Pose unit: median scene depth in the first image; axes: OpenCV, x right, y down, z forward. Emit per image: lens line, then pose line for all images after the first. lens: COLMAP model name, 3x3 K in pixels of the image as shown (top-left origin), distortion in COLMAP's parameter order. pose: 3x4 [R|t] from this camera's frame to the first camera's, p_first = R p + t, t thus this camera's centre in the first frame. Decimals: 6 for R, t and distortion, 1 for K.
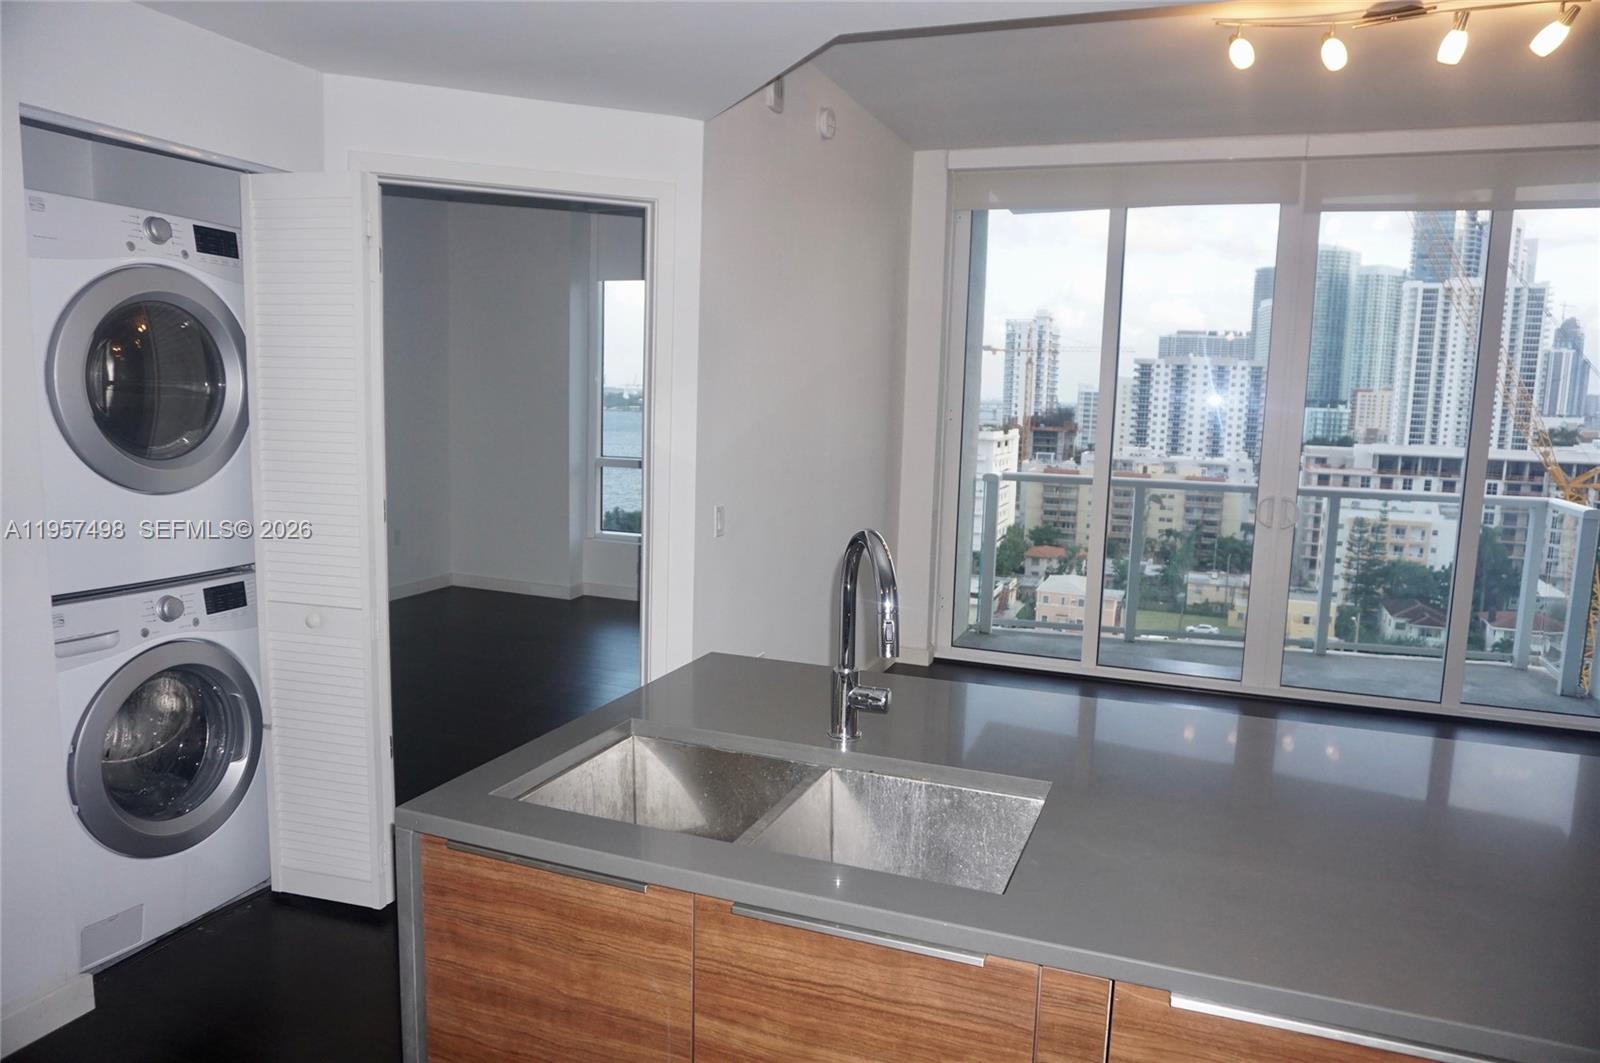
lens RADIAL K [[1067.5, 0, 803.2], [0, 1067.5, 530.0], [0, 0, 1]] dist [-0.030329, 0.005473]
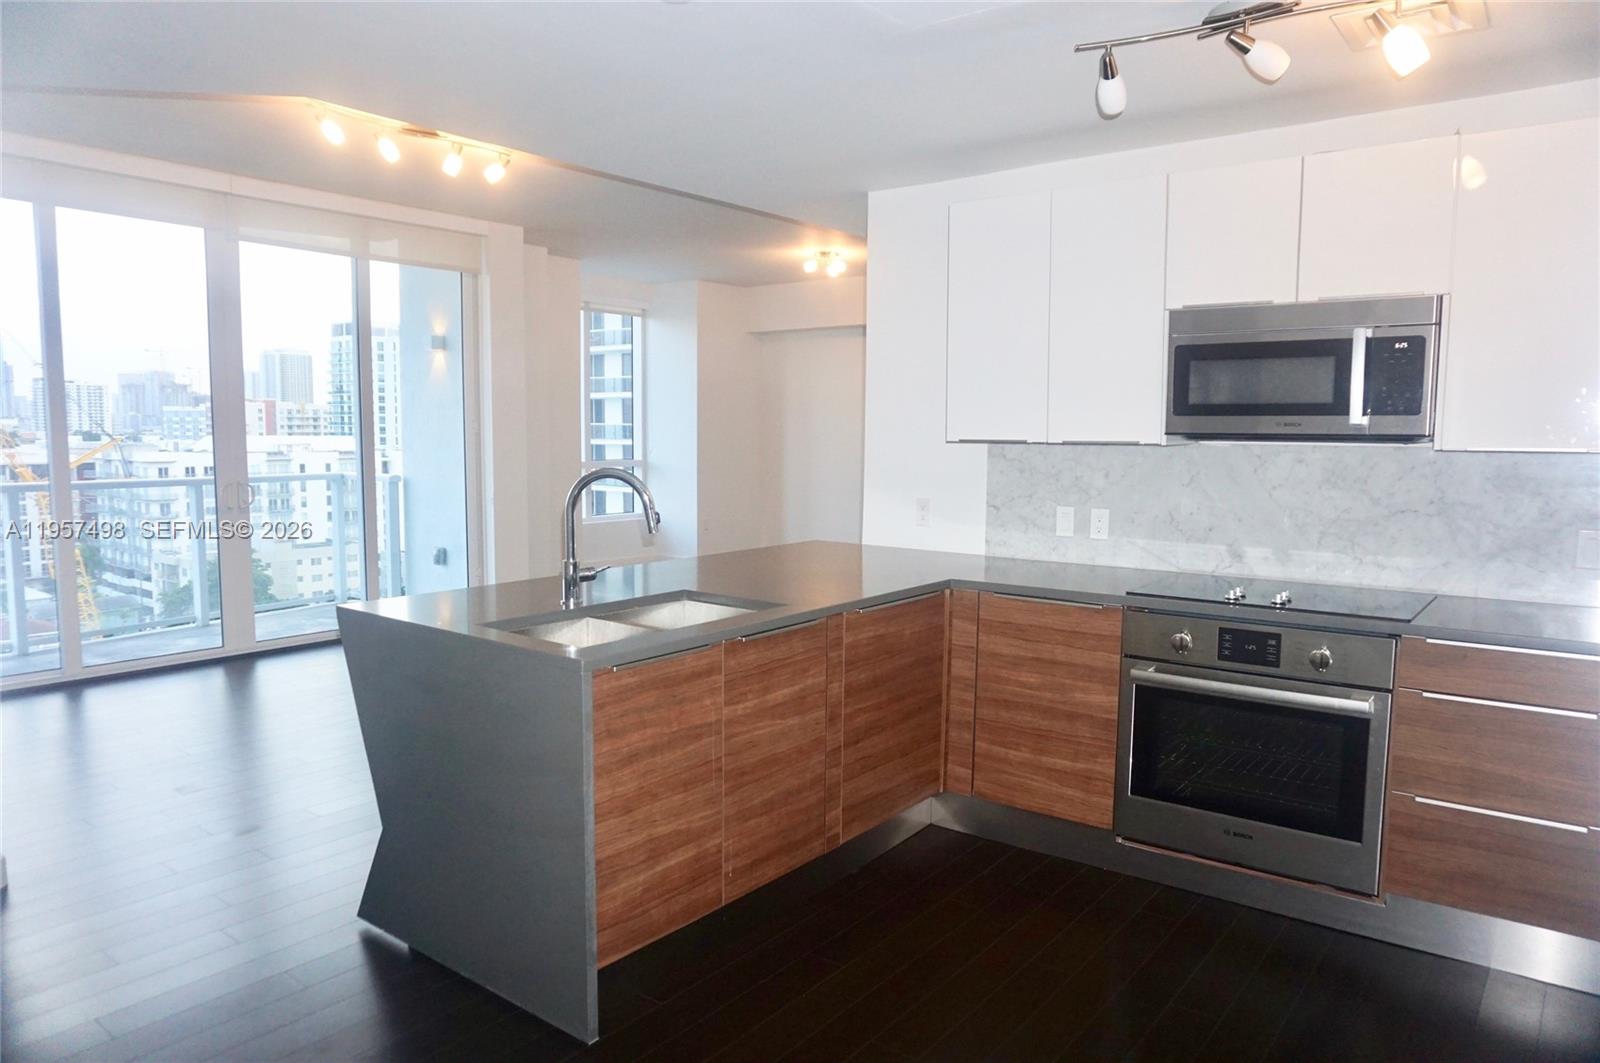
lens RADIAL K [[1067.5, 0, 799.2], [0, 1067.5, 534.6], [0, 0, 1]] dist [-0.030329, 0.005473]
pose [[0.281697, -0.122168, 0.951694, -0.153847], [0.119574, 0.988599, 0.091512, -0.001207], [-0.952024, 0.088019, 0.293093, 0.022694]]
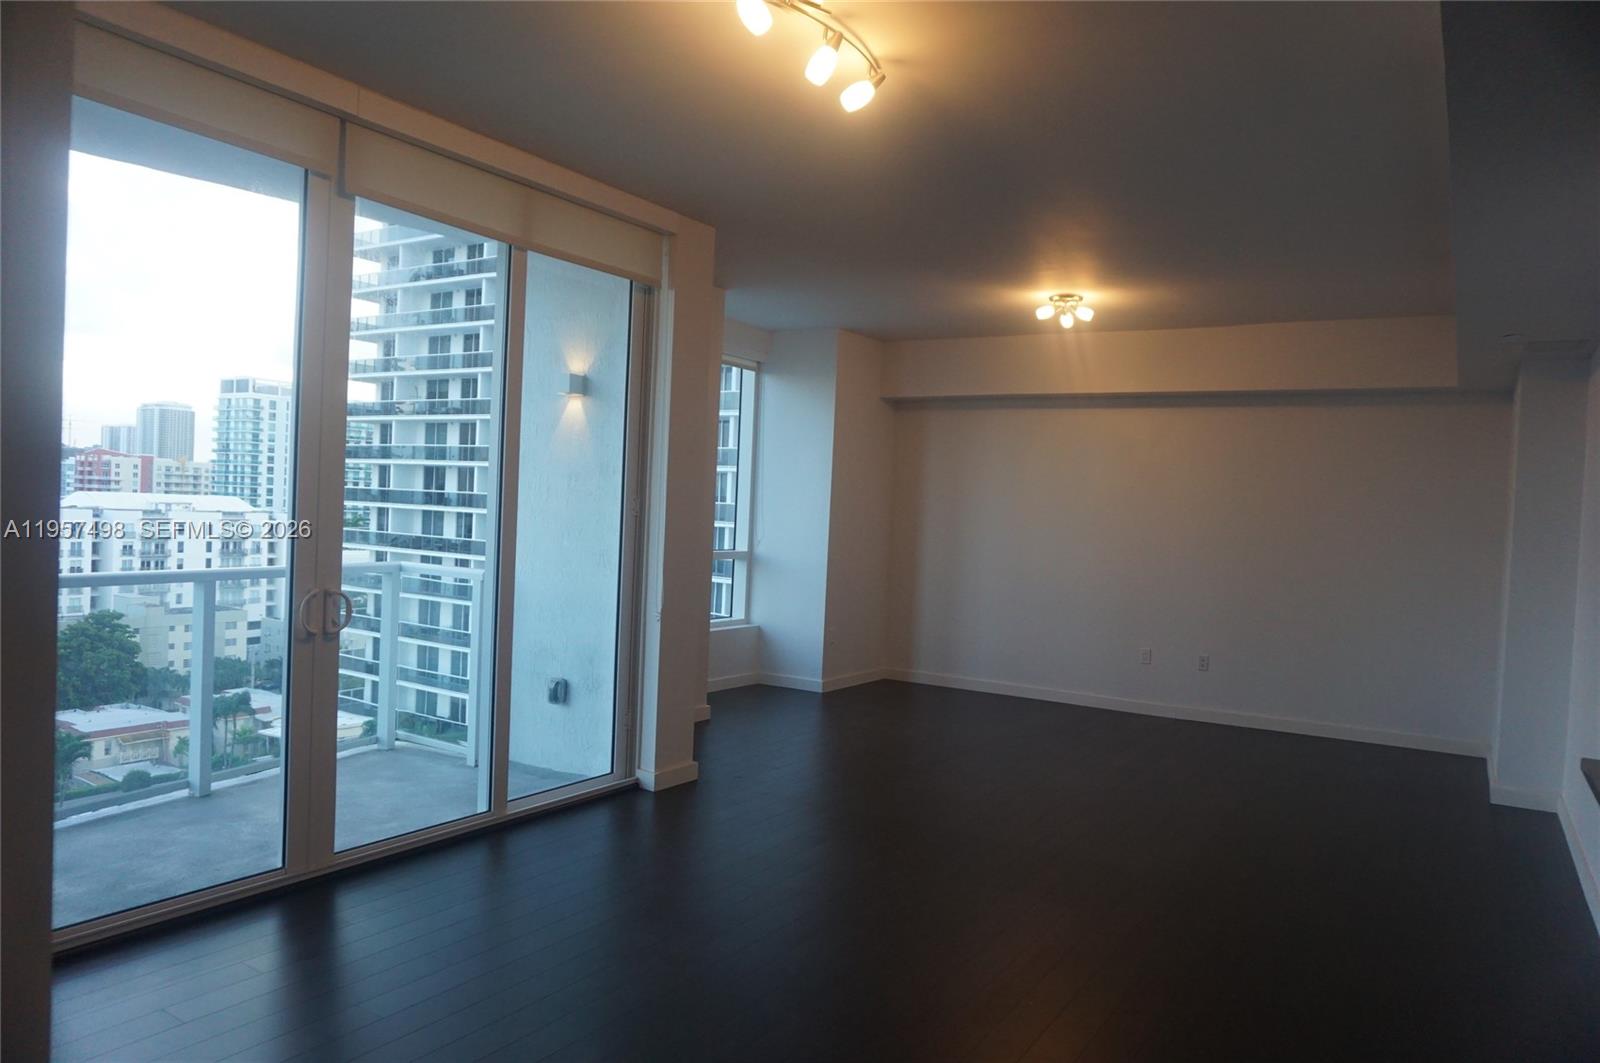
lens RADIAL K [[1067.5, 0, 803.4], [0, 1067.5, 532.1], [0, 0, 1]] dist [-0.030329, 0.005473]
pose [[0.188068, -0.042451, 0.981238, -0.056440], [0.085058, 0.996016, 0.026788, -0.018189], [-0.978466, 0.078424, 0.190929, 0.171426]]
